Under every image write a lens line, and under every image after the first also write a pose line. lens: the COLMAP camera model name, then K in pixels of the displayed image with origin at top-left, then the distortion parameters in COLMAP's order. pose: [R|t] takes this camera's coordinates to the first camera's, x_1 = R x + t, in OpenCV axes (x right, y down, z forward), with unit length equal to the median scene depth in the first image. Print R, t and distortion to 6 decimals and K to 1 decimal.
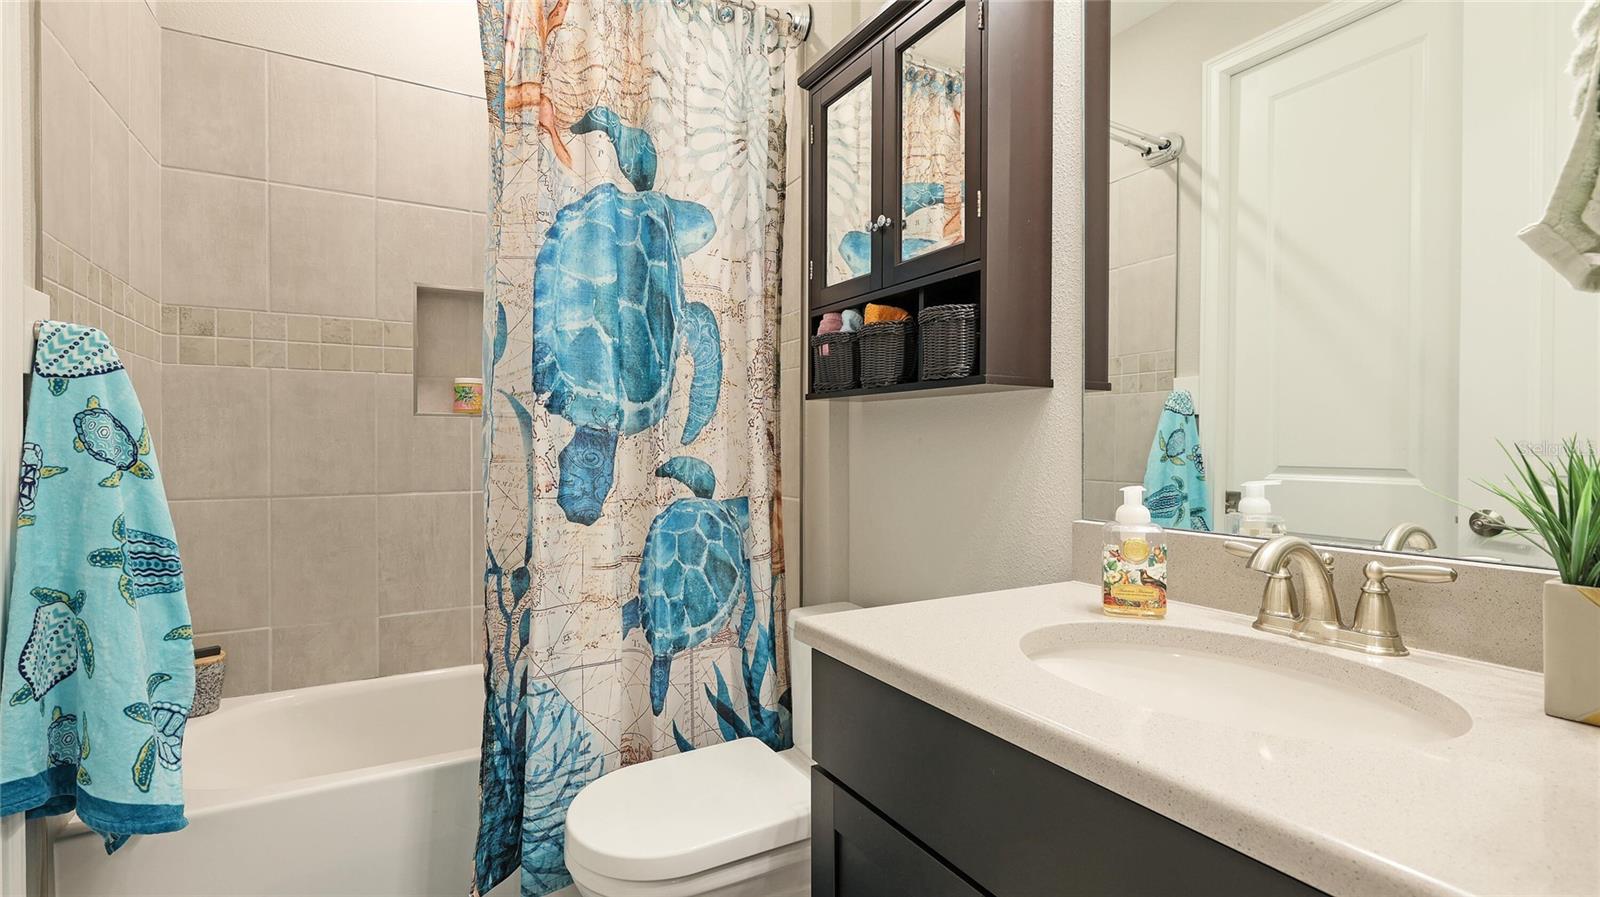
lens RADIAL K [[729.1, 0, 797.3], [0, 729.1, 447.7], [0, 0, 1]] dist [0.004738, 0.000601]
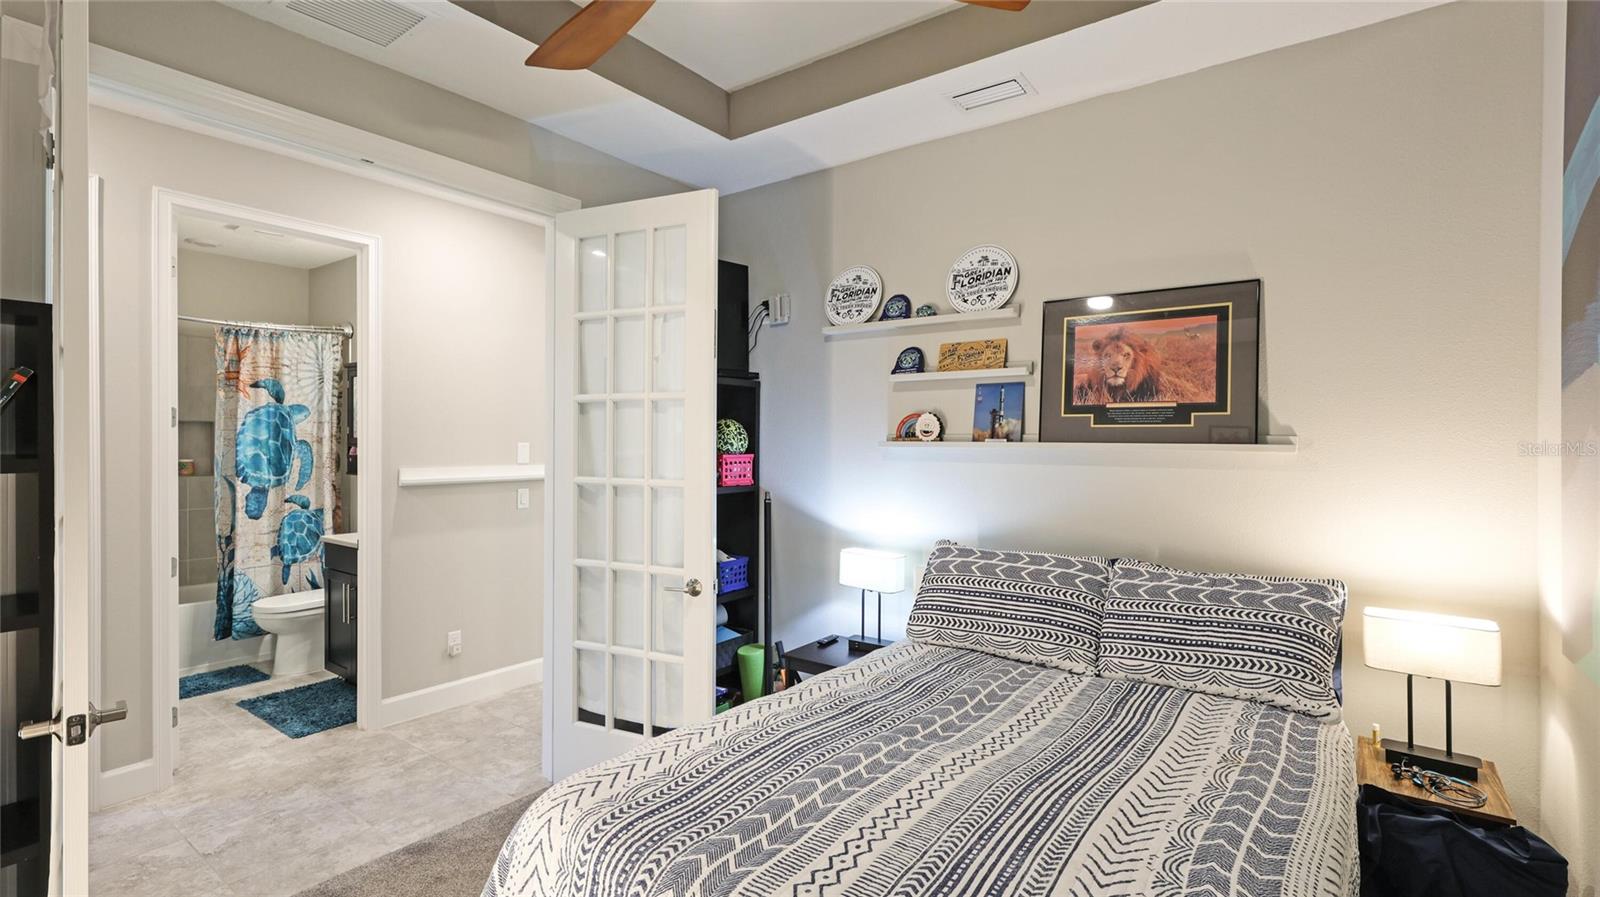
lens RADIAL K [[729.1, 0, 807.6], [0, 729.1, 444.3], [0, 0, 1]] dist [0.004738, 0.000601]
pose [[0.905555, -0.002934, 0.424220, 0.456237], [0.005051, 0.999980, -0.003867, -0.169340], [-0.424200, 0.005645, 0.905551, -2.509276]]
